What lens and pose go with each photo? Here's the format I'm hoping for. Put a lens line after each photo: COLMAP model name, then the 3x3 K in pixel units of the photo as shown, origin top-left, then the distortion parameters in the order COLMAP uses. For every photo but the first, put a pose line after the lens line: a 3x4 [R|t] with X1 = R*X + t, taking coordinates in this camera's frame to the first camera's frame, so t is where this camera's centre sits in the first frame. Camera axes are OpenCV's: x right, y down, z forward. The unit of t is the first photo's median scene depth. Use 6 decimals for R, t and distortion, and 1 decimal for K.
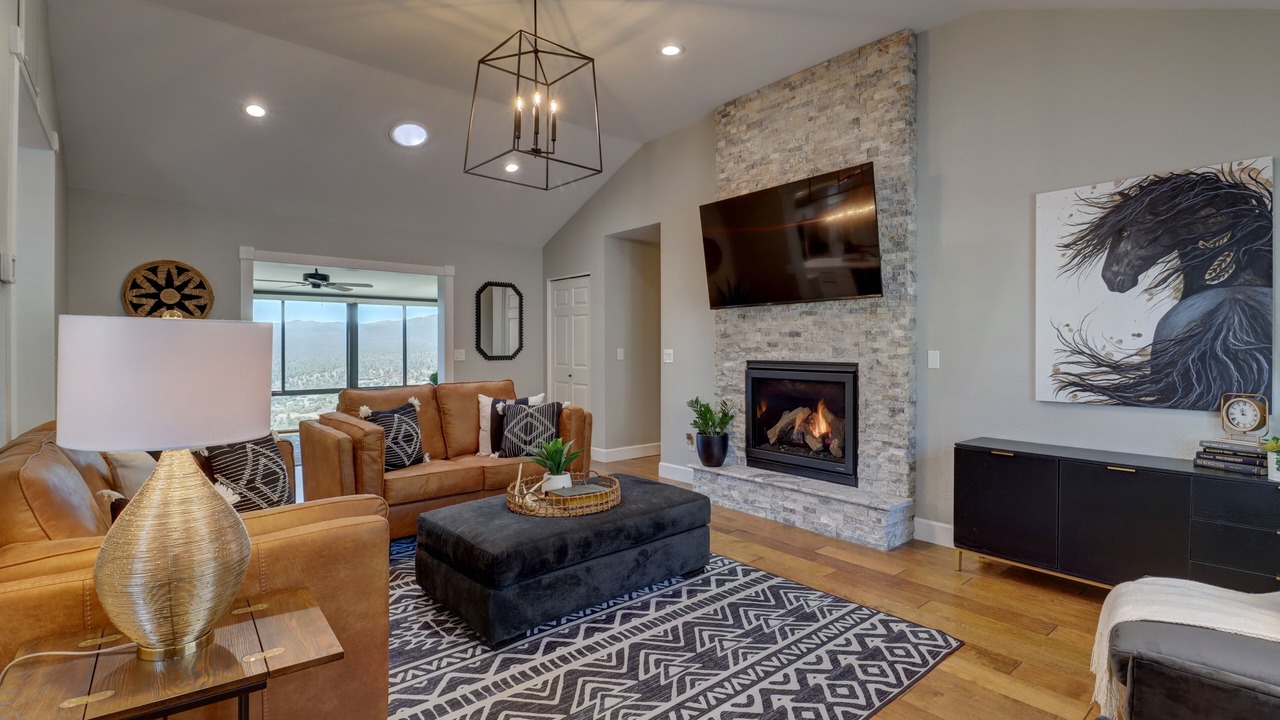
lens RADIAL K [[600.5, 0, 637.8], [0, 600.5, 342.9], [0, 0, 1]] dist [0.016928, -0.000162]
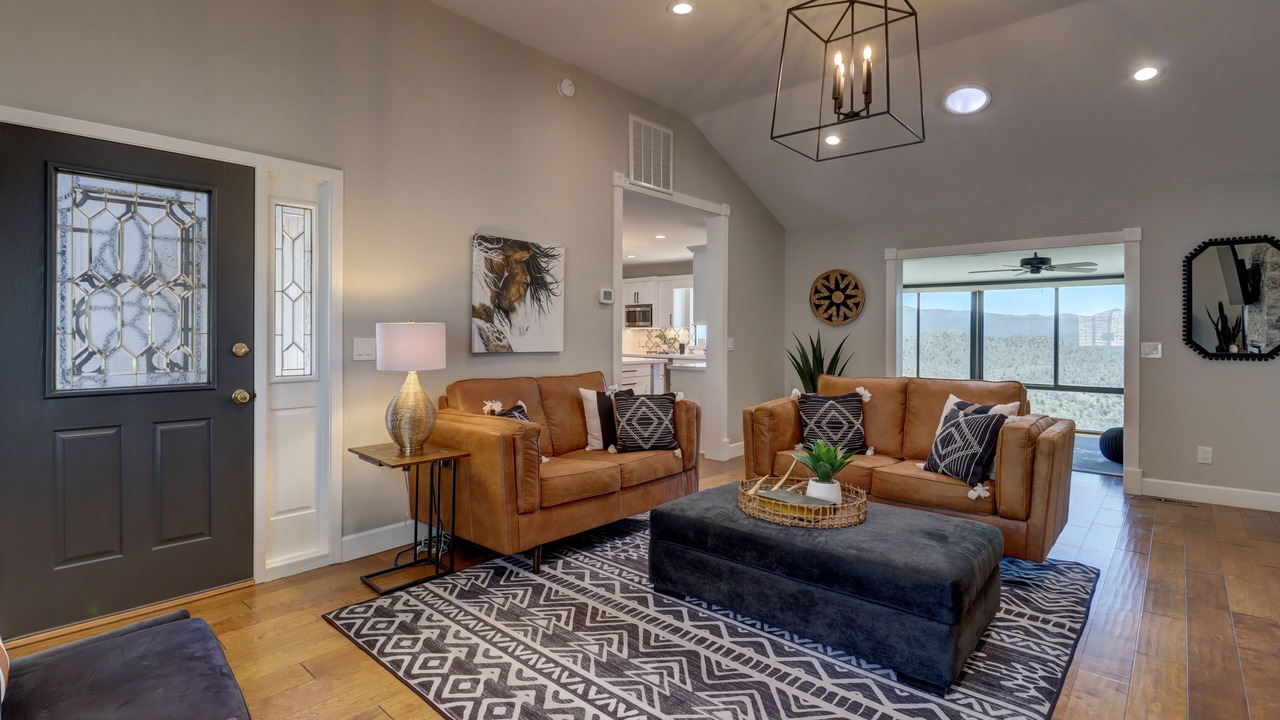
lens RADIAL K [[607.3, 0, 620.1], [0, 607.3, 346.5], [0, 0, 1]] dist [-0.000363, -0.000389]
pose [[0.108819, 0.020762, -0.993845, 0.842740], [-0.000706, 0.999783, 0.020809, 0.002640], [0.994061, -0.001562, 0.108810, 0.721673]]
